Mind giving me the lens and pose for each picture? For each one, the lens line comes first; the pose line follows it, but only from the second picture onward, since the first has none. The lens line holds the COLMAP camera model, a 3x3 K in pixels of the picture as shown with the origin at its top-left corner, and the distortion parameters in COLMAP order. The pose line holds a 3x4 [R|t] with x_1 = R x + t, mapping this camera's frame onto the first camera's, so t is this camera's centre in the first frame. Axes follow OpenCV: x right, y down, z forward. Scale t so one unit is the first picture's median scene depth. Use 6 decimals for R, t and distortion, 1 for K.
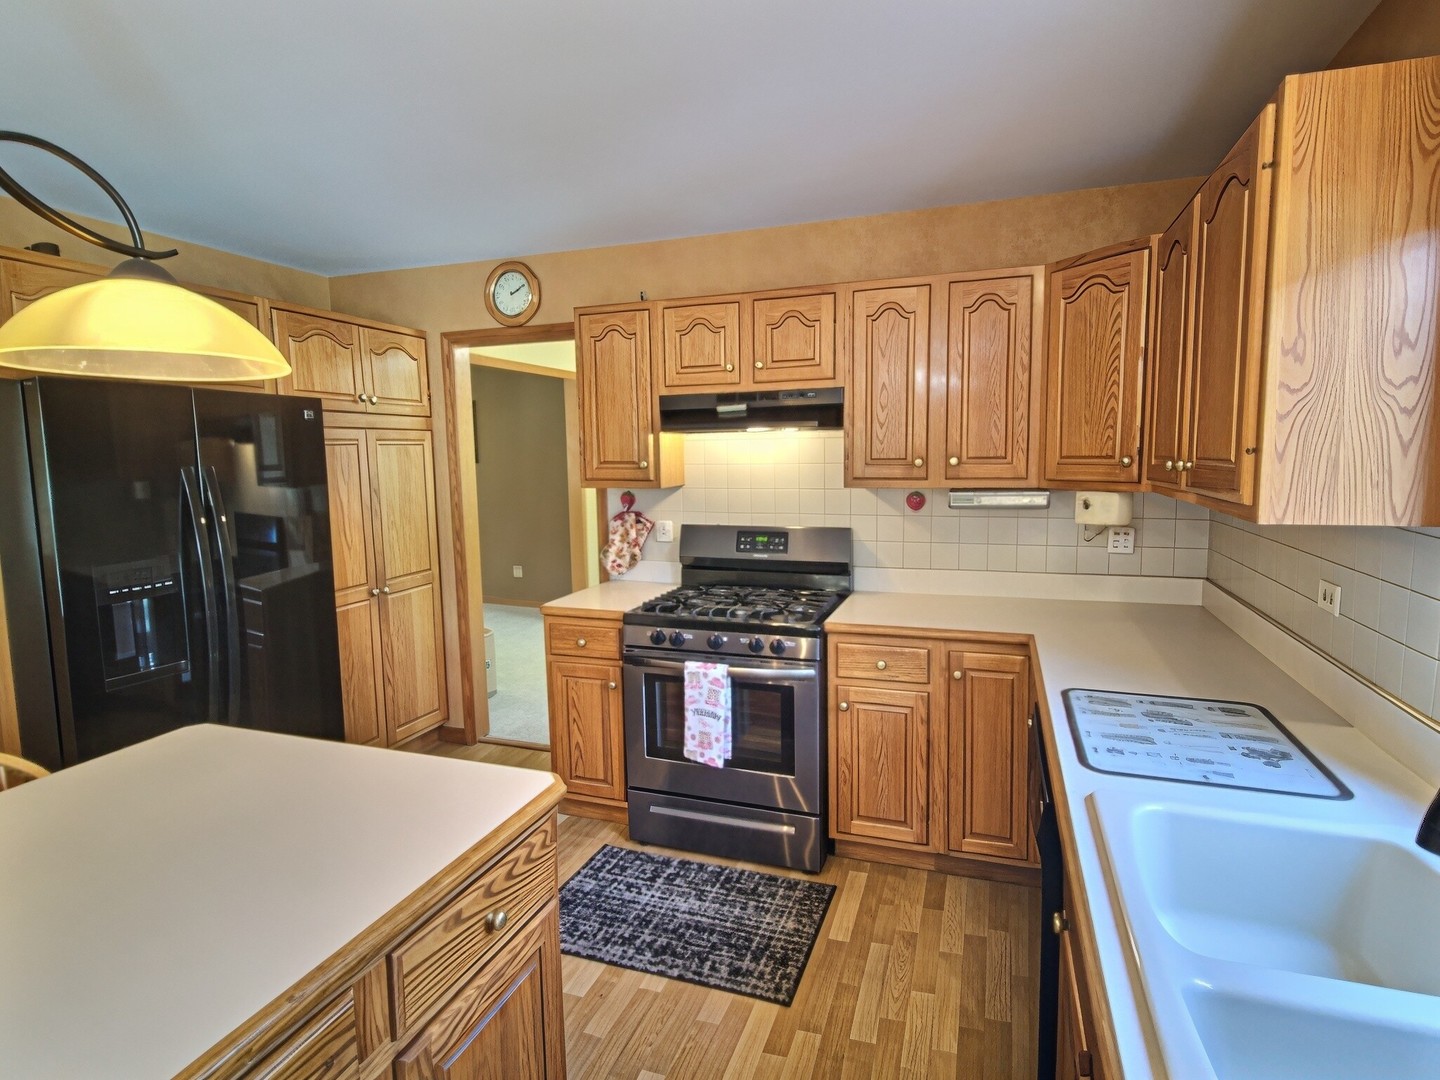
lens RADIAL K [[761.0, 0, 724.9], [0, 761.0, 532.7], [0, 0, 1]] dist [0.005823, 0.001624]
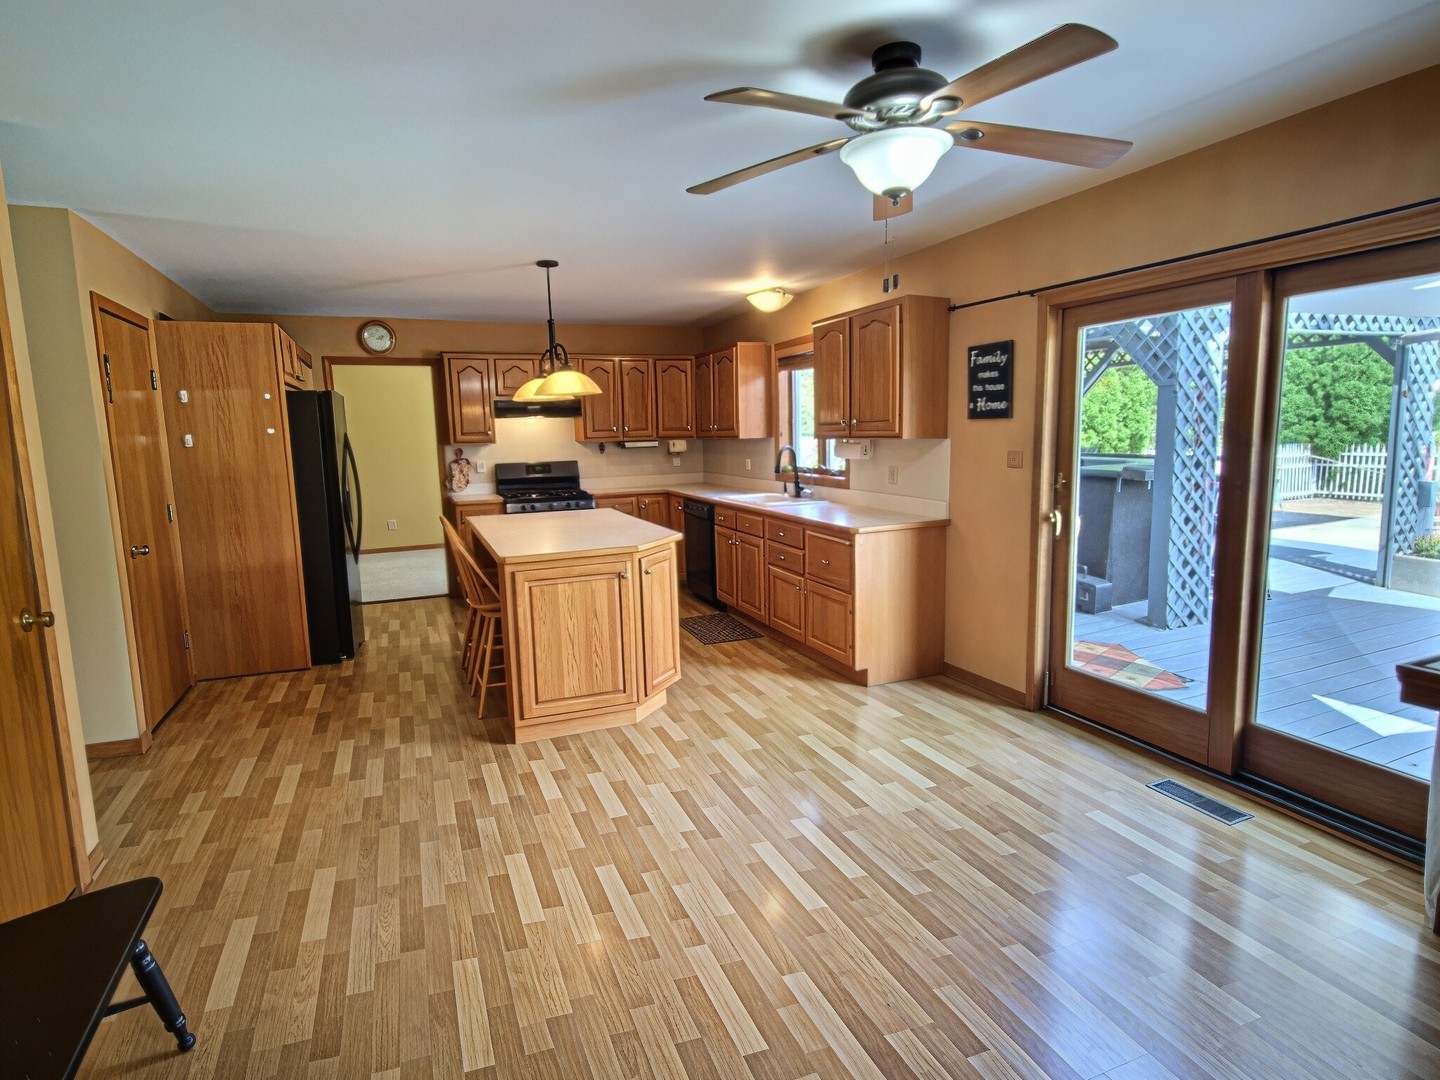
lens RADIAL K [[761.0, 0, 724.9], [0, 761.0, 532.7], [0, 0, 1]] dist [0.005823, 0.001624]
pose [[0.732074, -0.092932, 0.674856, -1.115205], [0.083627, 0.995418, 0.046358, 0.146752], [-0.676072, 0.022499, 0.736492, -1.013969]]
